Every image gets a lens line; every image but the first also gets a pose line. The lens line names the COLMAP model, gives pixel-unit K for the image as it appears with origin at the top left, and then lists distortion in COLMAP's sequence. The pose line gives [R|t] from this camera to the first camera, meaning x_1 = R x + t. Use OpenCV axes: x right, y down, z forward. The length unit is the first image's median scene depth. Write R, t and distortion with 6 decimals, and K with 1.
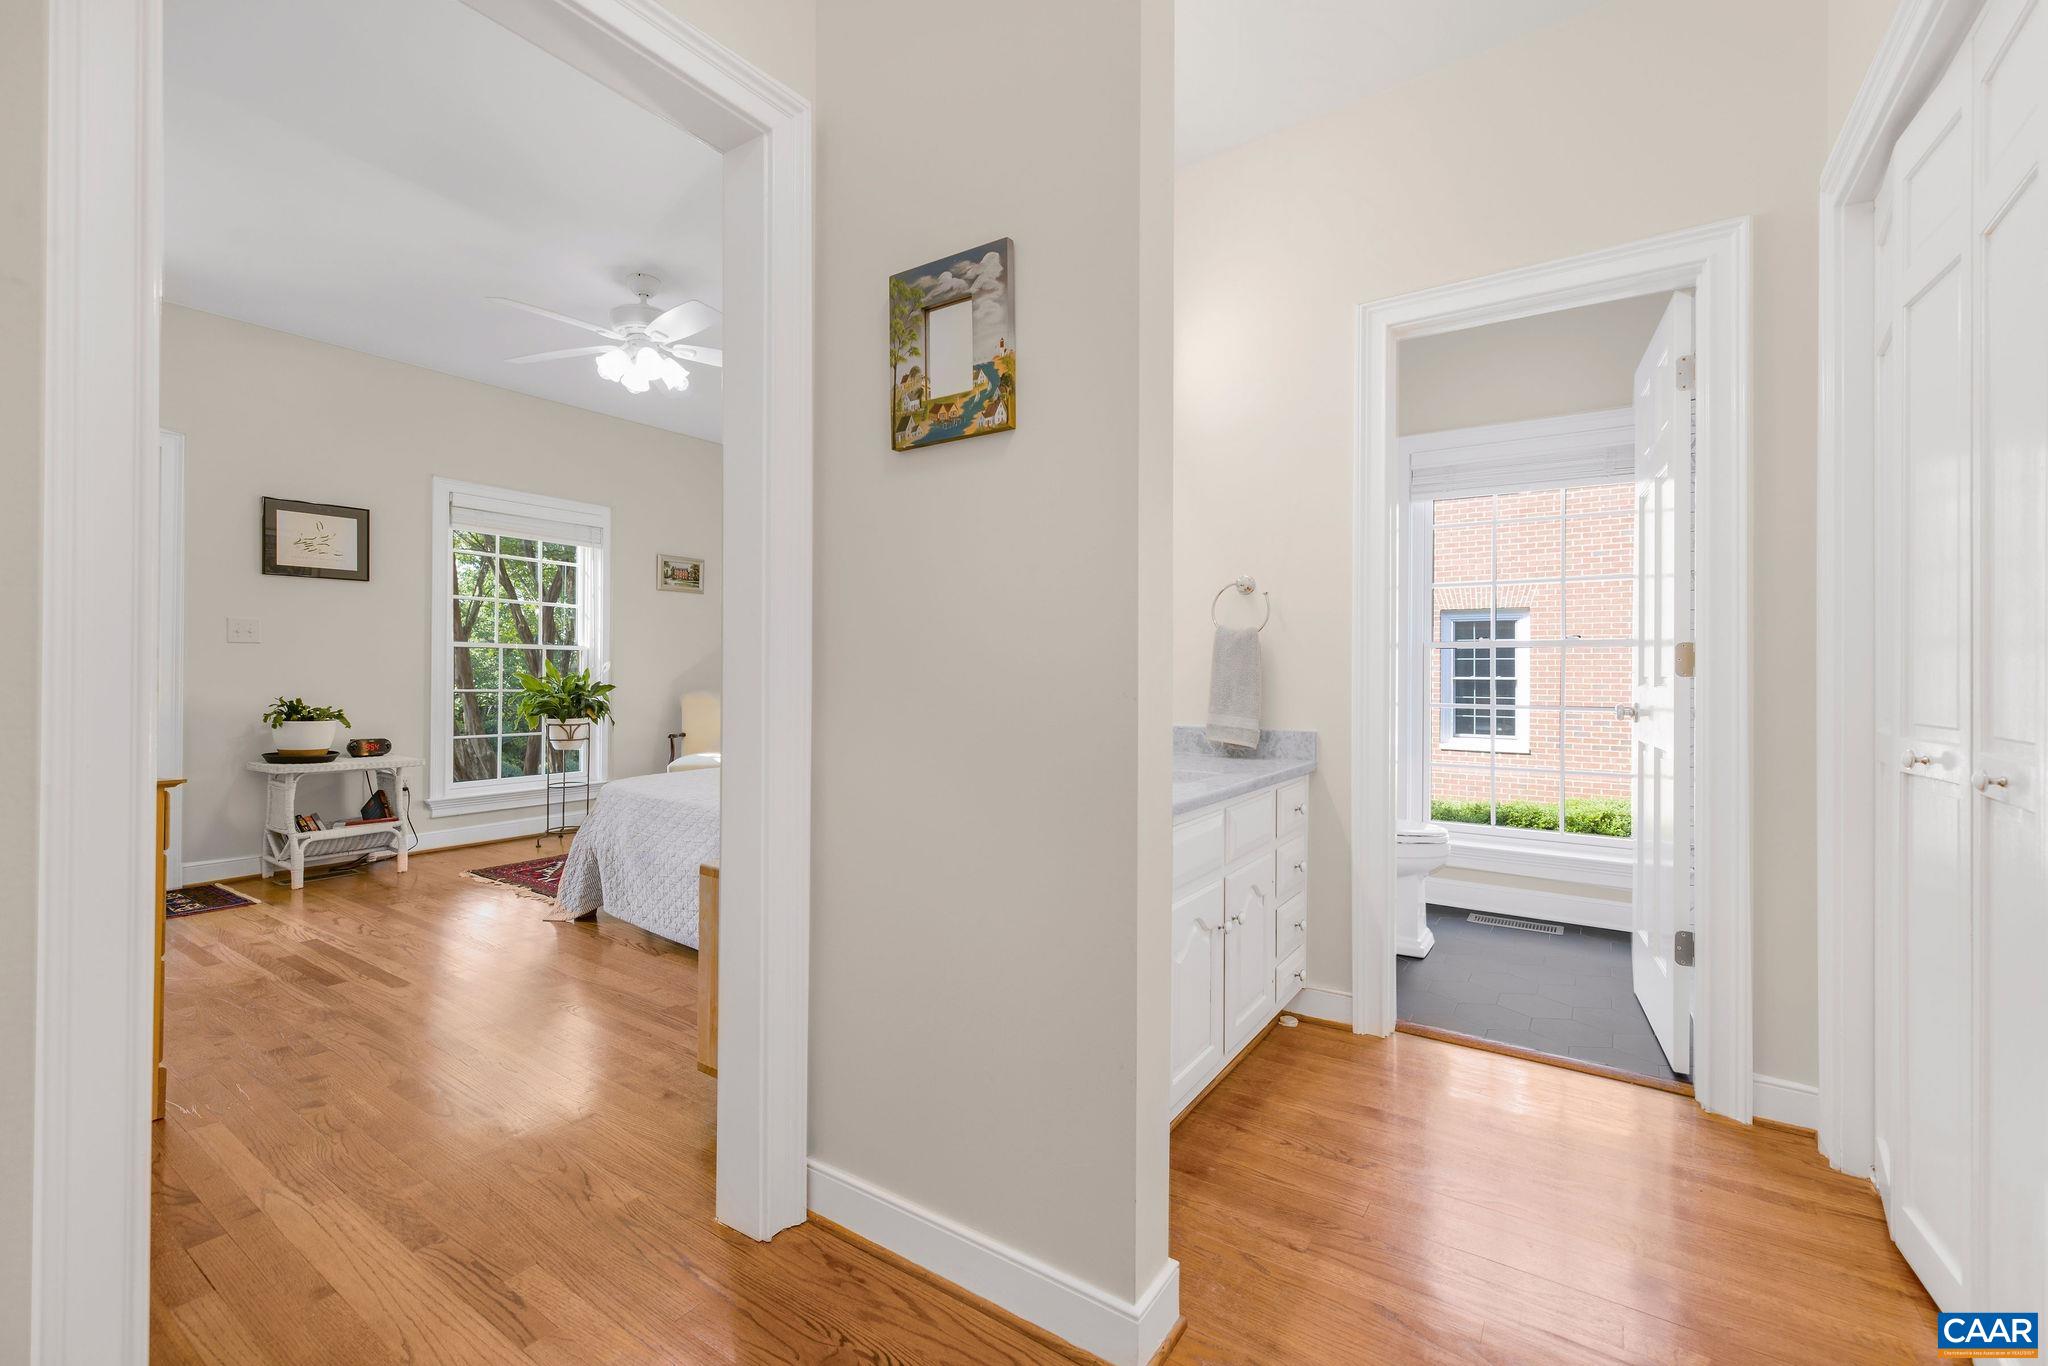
lens RADIAL K [[867.7, 0, 1018.0], [0, 867.7, 669.3], [0, 0, 1]] dist [0.002406, -0.000726]
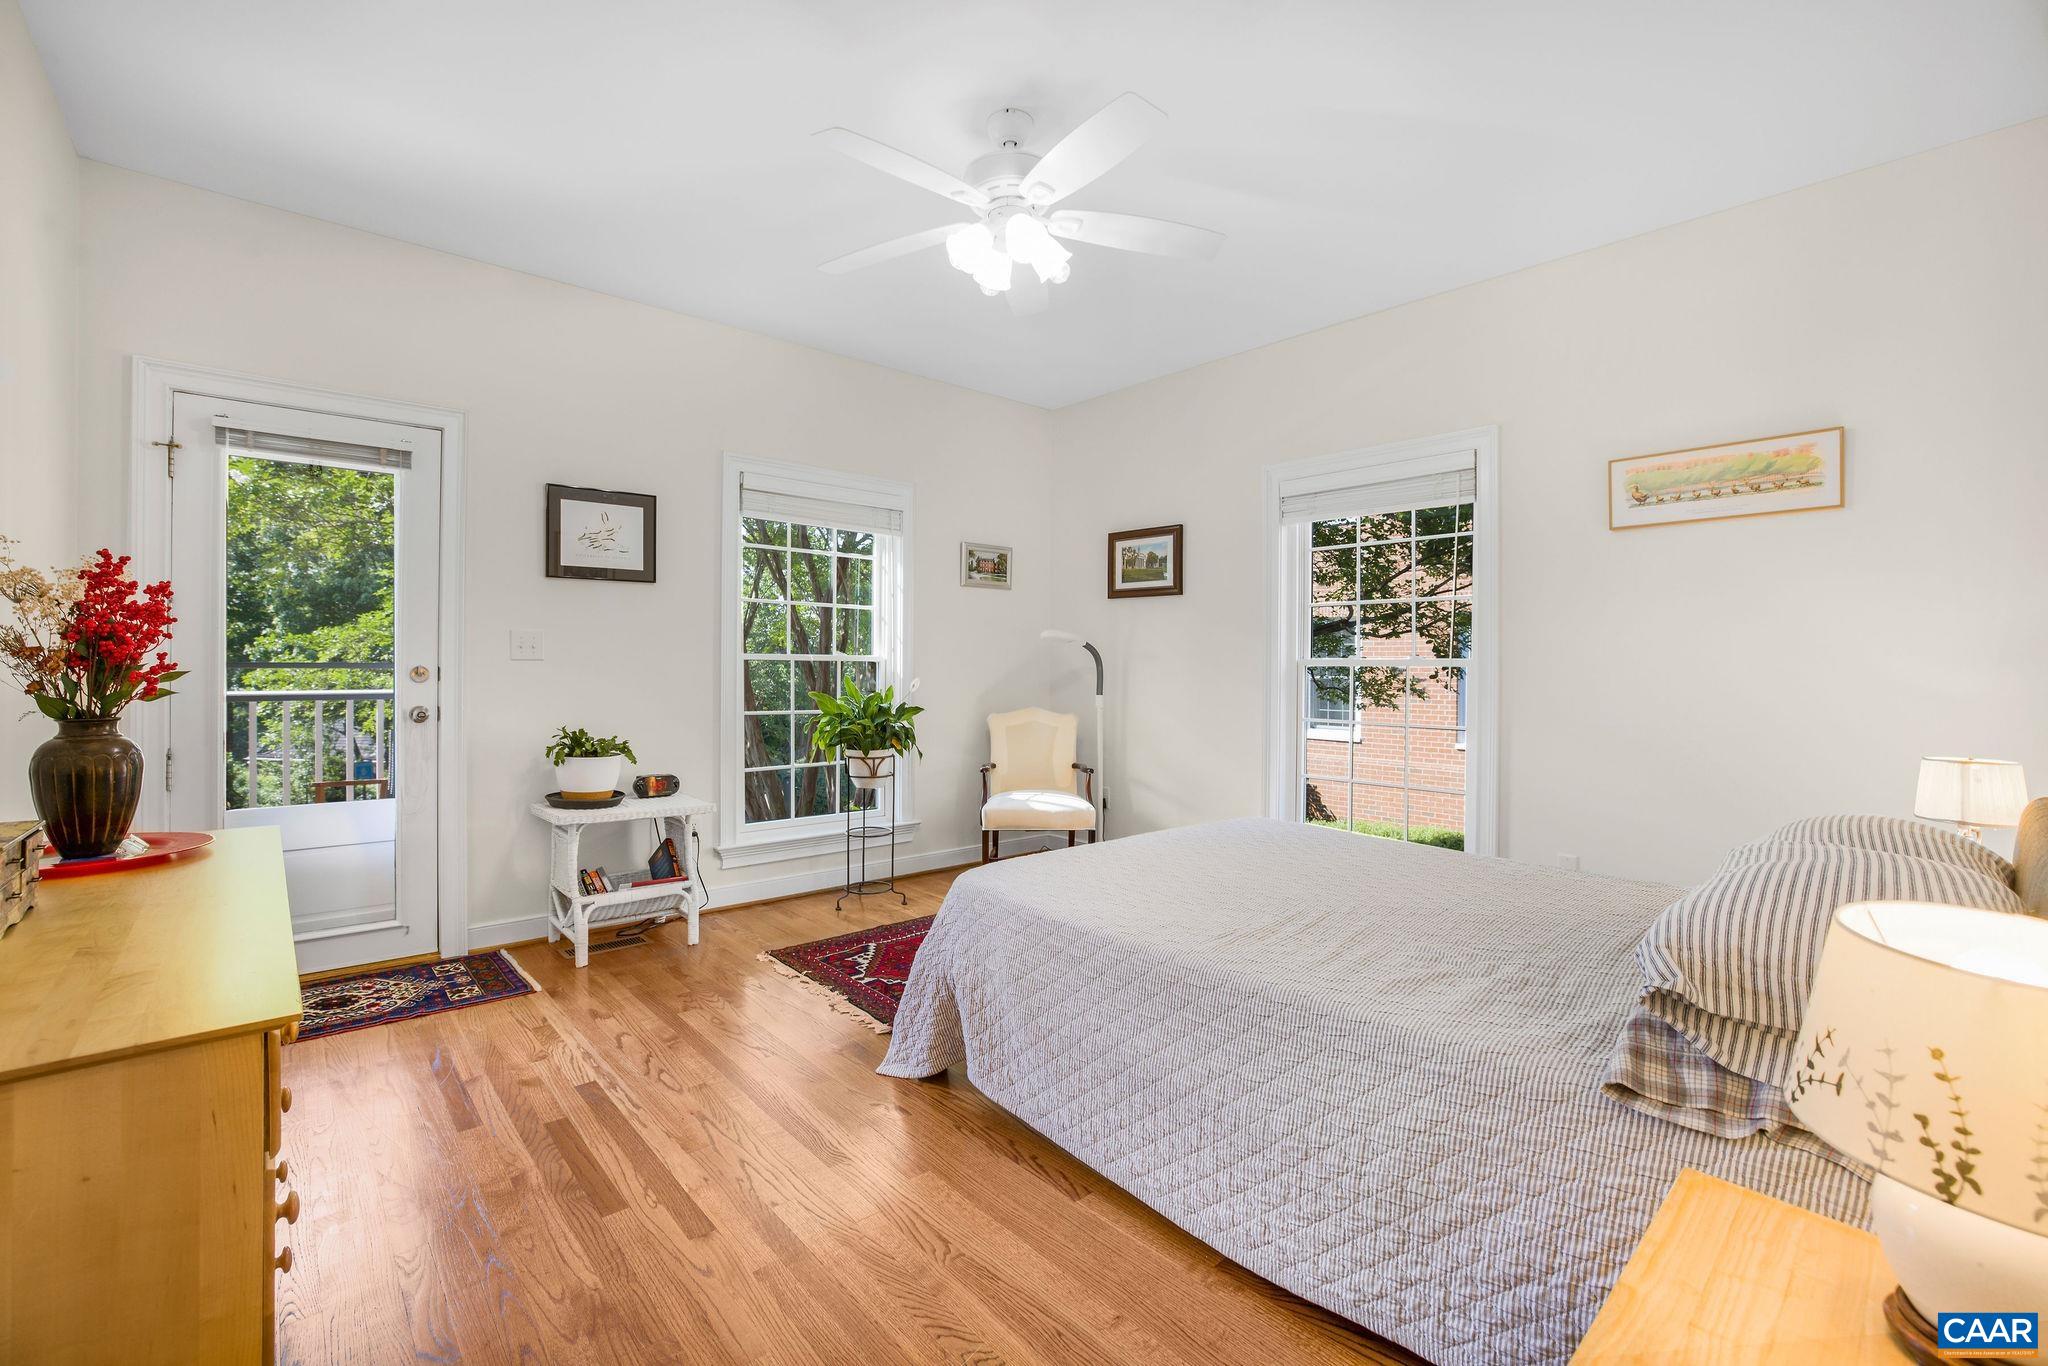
lens RADIAL K [[880.7, 0, 1018.1], [0, 880.7, 668.6], [0, 0, 1]] dist [-0.045810, 0.017757]
pose [[0.968414, 0.000668, -0.249349, -0.220026], [0.000580, 0.999988, 0.004930, -0.025297], [0.249349, -0.004918, 0.968401, 0.299762]]
